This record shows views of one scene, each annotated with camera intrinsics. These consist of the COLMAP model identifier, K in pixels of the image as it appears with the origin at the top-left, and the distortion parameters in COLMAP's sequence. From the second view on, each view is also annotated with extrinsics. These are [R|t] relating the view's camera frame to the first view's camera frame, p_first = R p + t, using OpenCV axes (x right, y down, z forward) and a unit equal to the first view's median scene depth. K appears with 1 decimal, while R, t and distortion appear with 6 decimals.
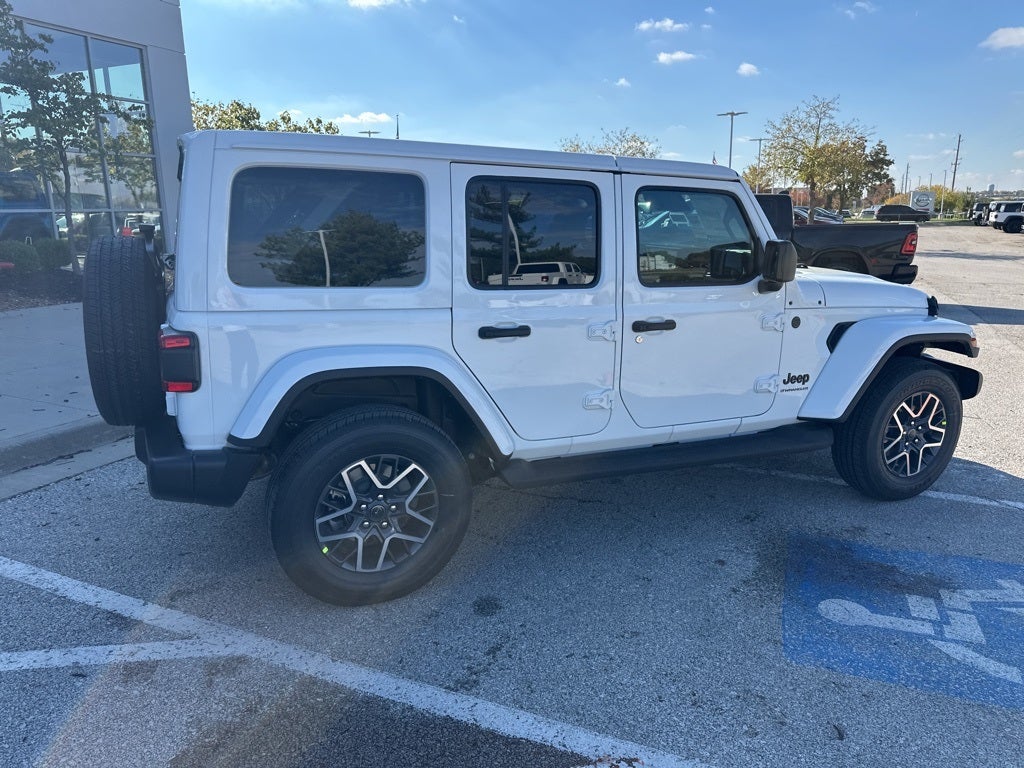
lens RADIAL K [[718.9, 0, 507.6], [0, 718.9, 389.2], [0, 0, 1]] dist [0.028338, -0.031566]
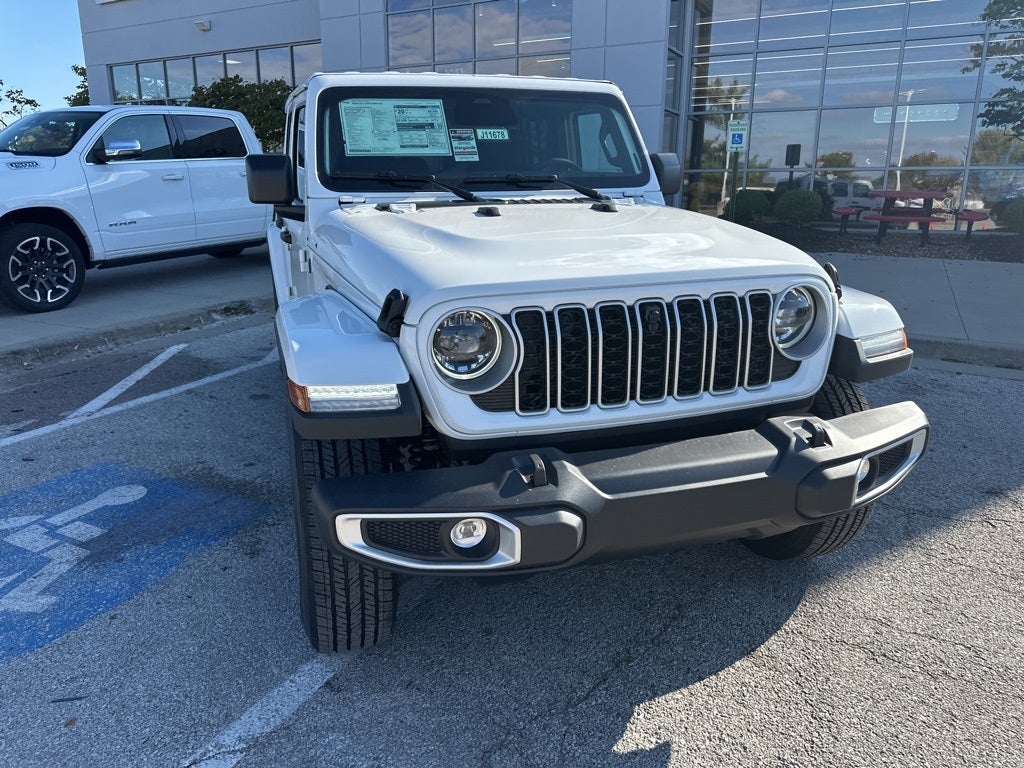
lens RADIAL K [[718.9, 0, 510.1], [0, 718.9, 383.1], [0, 0, 1]] dist [0.028338, -0.031566]
pose [[-0.085561, 0.269318, -0.959243, 1.386938], [-0.244784, 0.927582, 0.282263, -0.294983], [0.965795, 0.258958, -0.013440, 1.500752]]
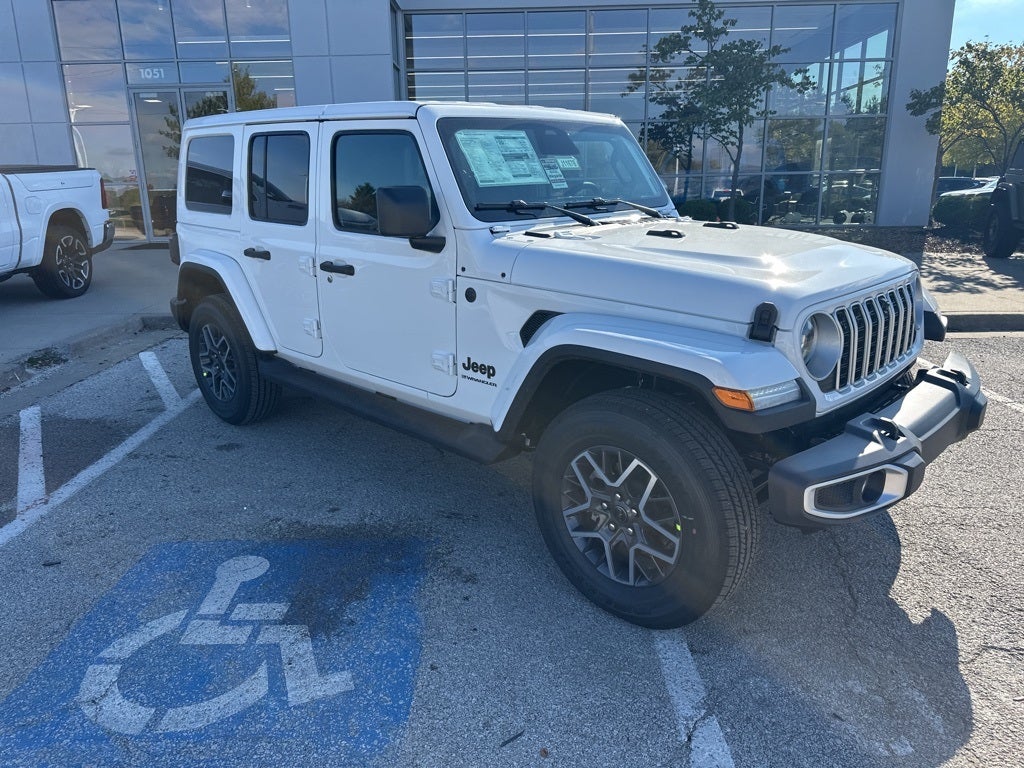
lens RADIAL K [[718.9, 0, 509.2], [0, 718.9, 394.9], [0, 0, 1]] dist [0.028338, -0.031566]
pose [[0.381848, 0.255737, -0.888139, 1.375283], [-0.211776, 0.959598, 0.185262, -0.169946], [0.899635, 0.117345, 0.420580, 0.864264]]
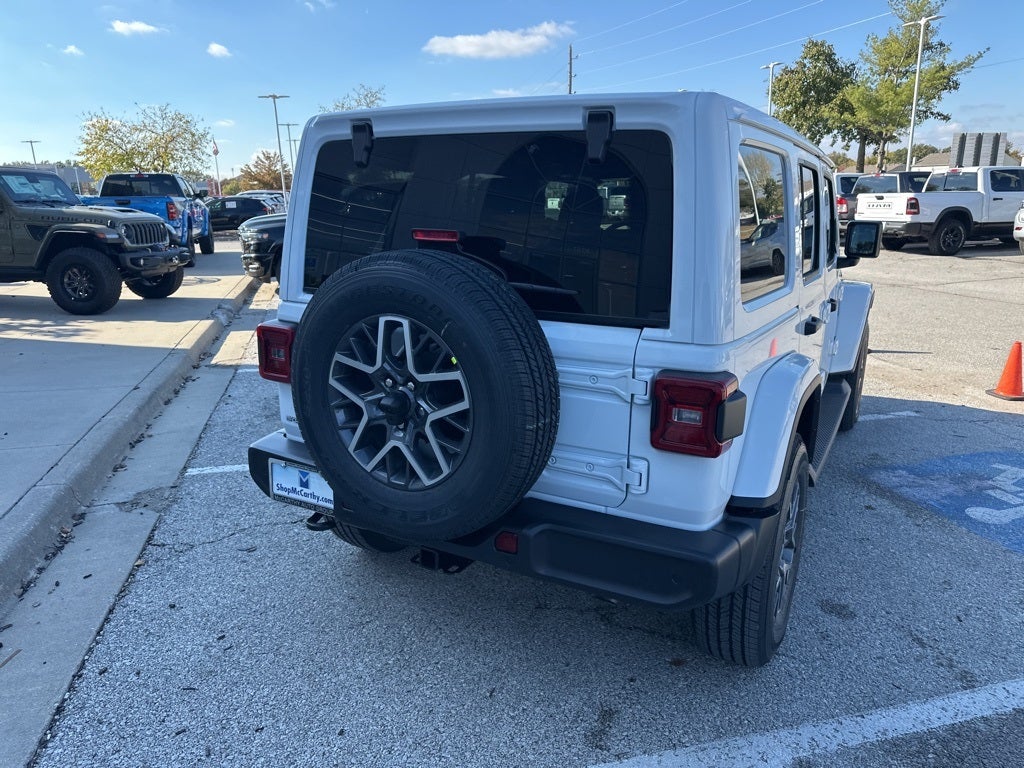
lens RADIAL K [[718.9, 0, 507.8], [0, 718.9, 402.0], [0, 0, 1]] dist [0.028338, -0.031566]
pose [[0.796025, -0.177270, 0.578722, -0.871728], [0.157485, 0.983878, 0.084755, -0.121534], [-0.584416, 0.023673, 0.811109, 0.450833]]
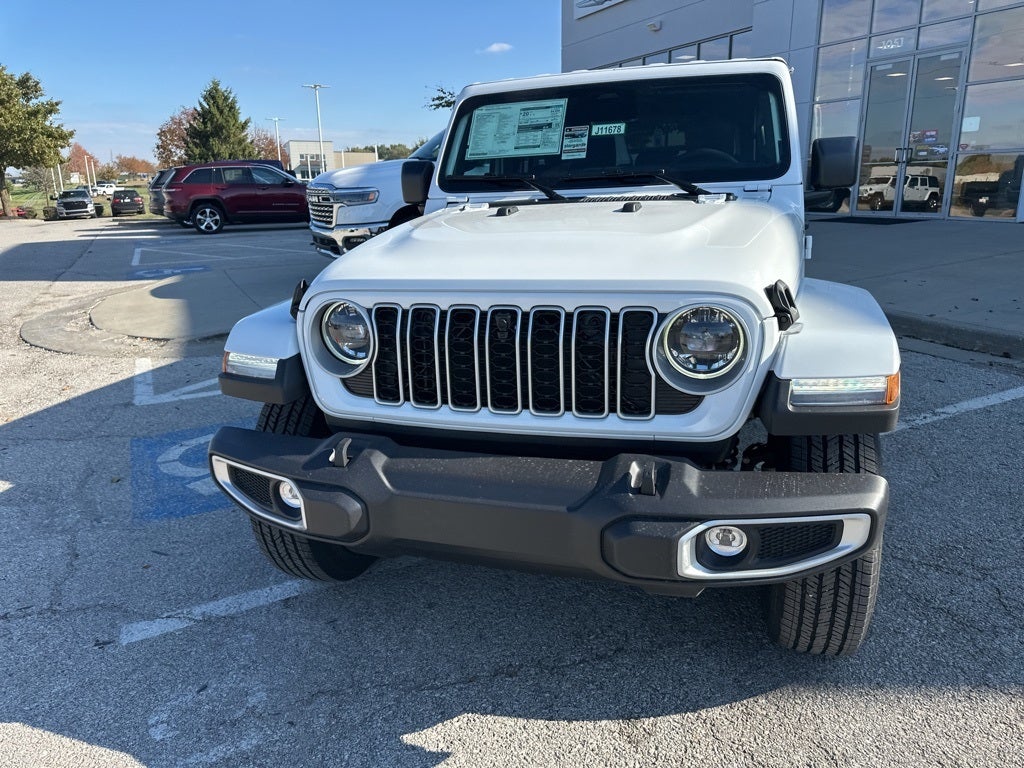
lens RADIAL K [[718.9, 0, 507.3], [0, 718.9, 382.2], [0, 0, 1]] dist [0.028338, -0.031566]
pose [[-0.649435, 0.226238, -0.725982, 1.209374], [-0.157840, 0.893816, 0.419737, -0.410533], [0.743855, 0.387182, -0.544766, 1.940514]]
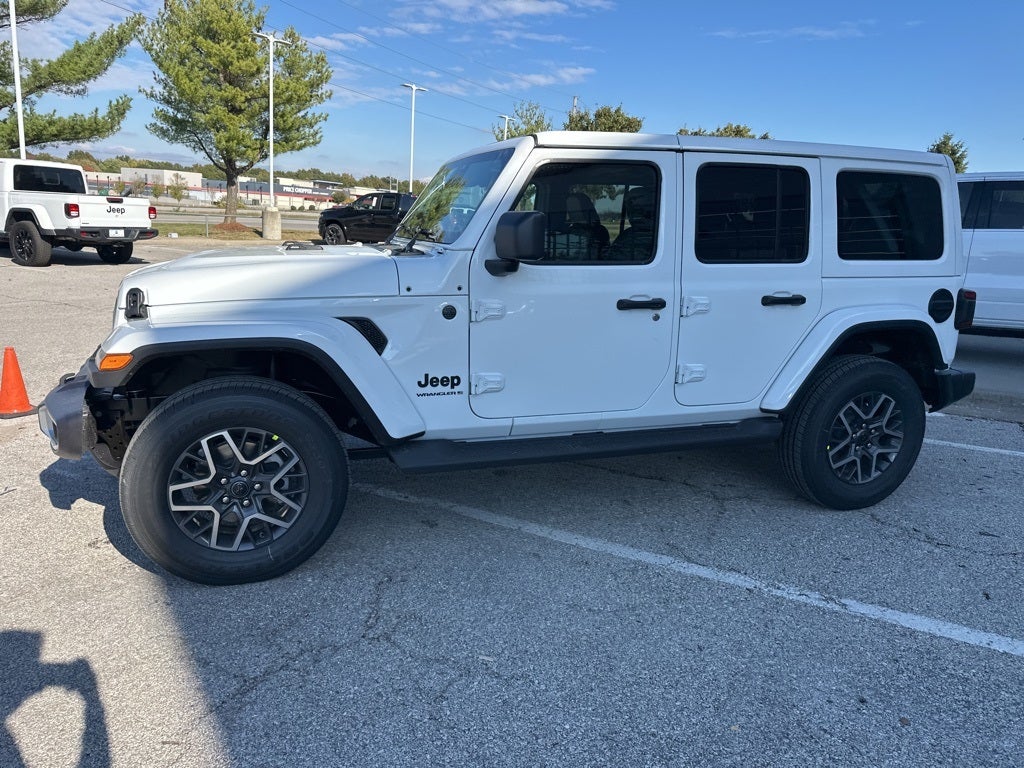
lens RADIAL K [[718.9, 0, 508.8], [0, 718.9, 397.5], [0, 0, 1]] dist [0.028338, -0.031566]
pose [[-0.995771, -0.068330, 0.061403, 0.126280], [-0.031695, 0.882892, 0.468505, -0.590078], [-0.086225, 0.464577, -0.881325, 2.571823]]
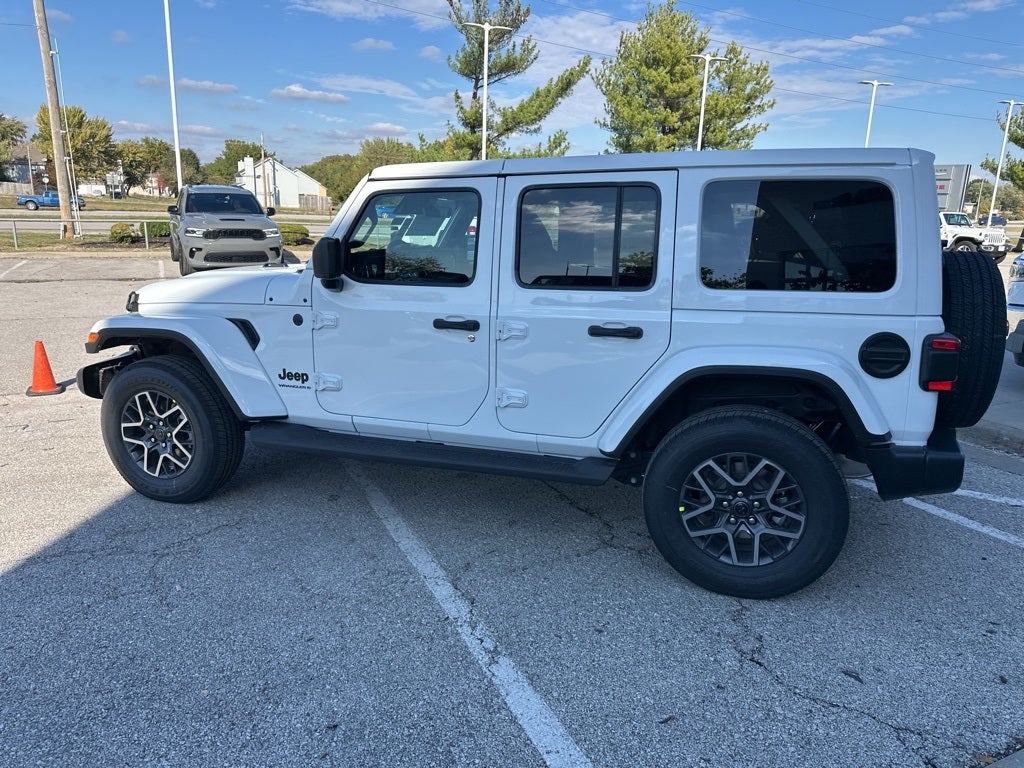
lens RADIAL K [[718.9, 0, 508.9], [0, 718.9, 390.8], [0, 0, 1]] dist [0.028338, -0.031566]
pose [[-0.743182, -0.181123, 0.644108, -0.774538], [0.138818, 0.899977, 0.413244, -0.571560], [-0.654530, 0.396529, -0.643704, 2.249144]]
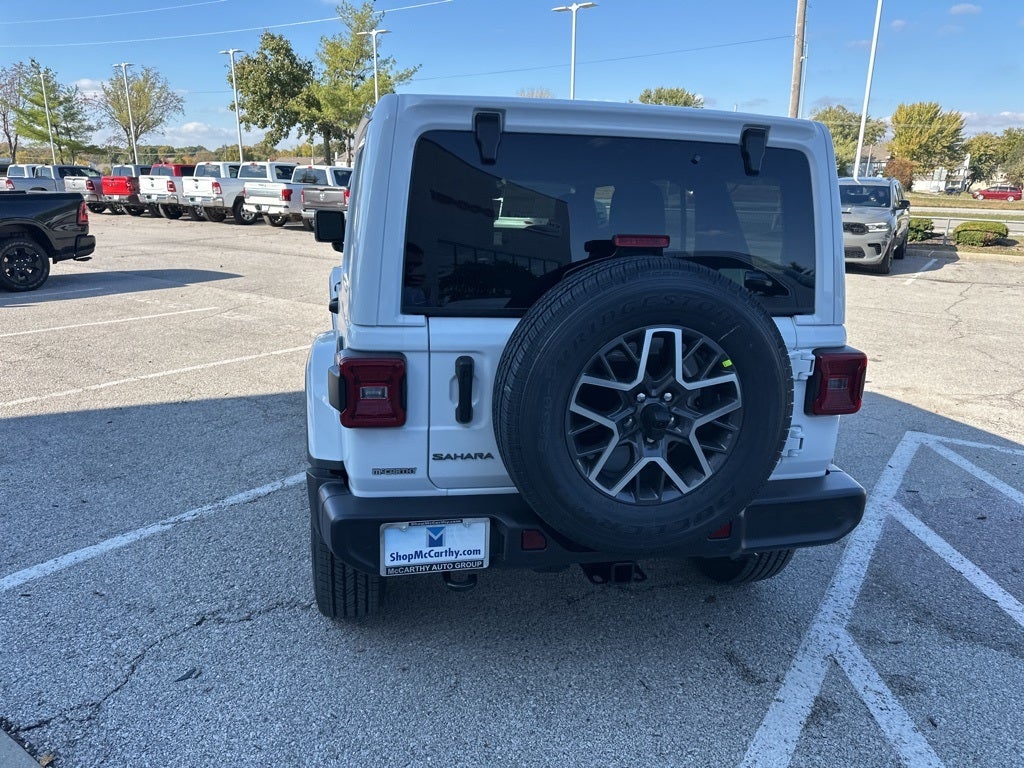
lens RADIAL K [[718.9, 0, 507.3], [0, 718.9, 399.4], [0, 0, 1]] dist [0.028338, -0.031566]
pose [[0.198876, -0.275980, 0.940364, -1.186289], [0.214141, 0.948581, 0.233103, -0.268769], [-0.956343, 0.155012, 0.247748, 0.998258]]
